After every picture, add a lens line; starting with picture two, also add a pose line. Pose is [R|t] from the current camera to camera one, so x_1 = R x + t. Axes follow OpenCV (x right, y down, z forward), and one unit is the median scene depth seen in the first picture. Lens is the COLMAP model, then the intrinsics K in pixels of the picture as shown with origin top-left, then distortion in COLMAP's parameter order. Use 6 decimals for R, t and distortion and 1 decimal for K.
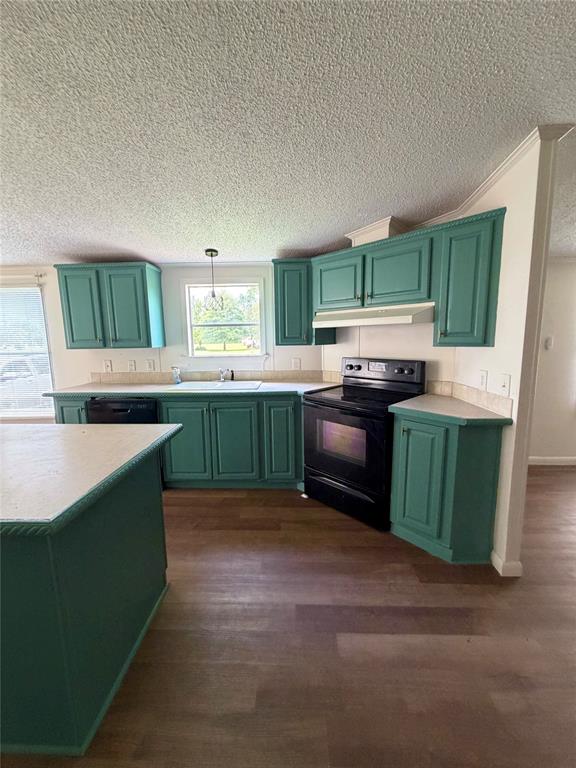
lens RADIAL K [[307.5, 0, 287.3], [0, 307.5, 379.8], [0, 0, 1]] dist [0.000495, 0.000432]
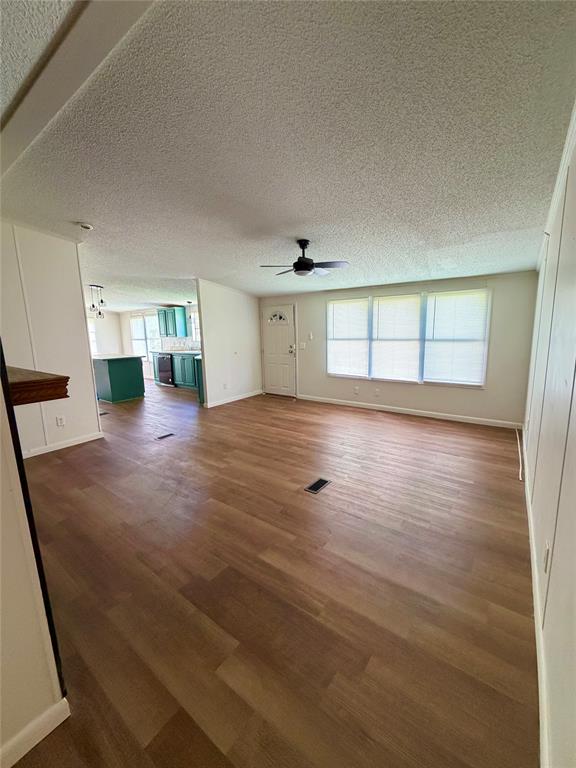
lens RADIAL K [[307.5, 0, 287.3], [0, 307.5, 379.8], [0, 0, 1]] dist [0.000495, 0.000432]
pose [[0.828515, 0.082548, -0.553848, 2.144481], [-0.071133, 0.996577, 0.042125, 0.102251], [0.555430, 0.004495, 0.831551, -0.824871]]
